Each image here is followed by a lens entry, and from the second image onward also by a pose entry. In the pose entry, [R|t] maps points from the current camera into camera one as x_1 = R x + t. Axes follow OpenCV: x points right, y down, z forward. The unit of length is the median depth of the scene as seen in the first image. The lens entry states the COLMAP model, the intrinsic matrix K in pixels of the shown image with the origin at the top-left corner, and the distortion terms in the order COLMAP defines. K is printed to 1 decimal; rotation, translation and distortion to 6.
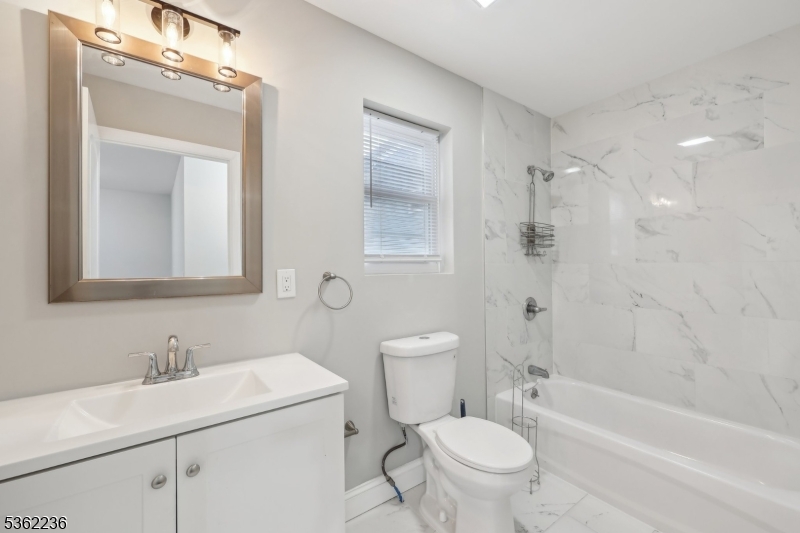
lens RADIAL K [[326.8, 0, 402.1], [0, 326.8, 260.8], [0, 0, 1]] dist [0.001353, 0.000220]
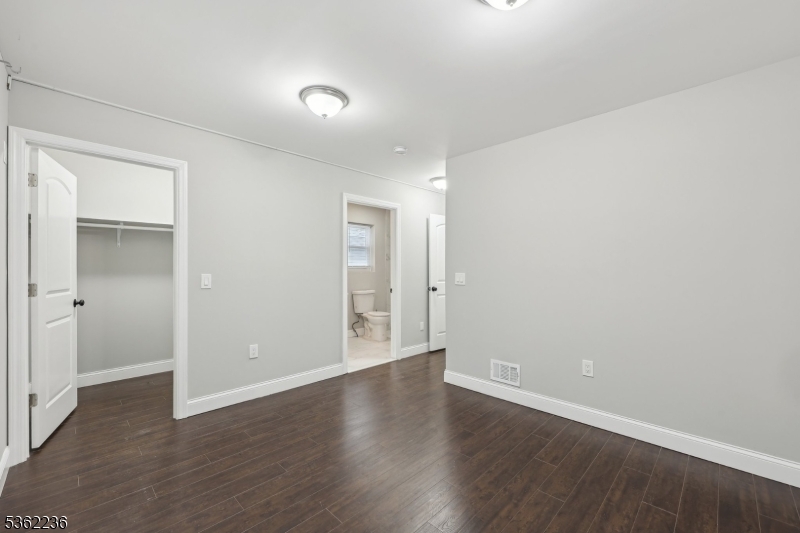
lens RADIAL K [[339.7, 0, 400.0], [0, 339.7, 266.5], [0, 0, 1]] dist [0.000914, 0.000137]
pose [[0.985833, 0.012757, 0.167247, -0.163014], [-0.011049, 0.999877, -0.011139, 0.027210], [-0.167368, 0.009134, 0.985852, -2.463351]]
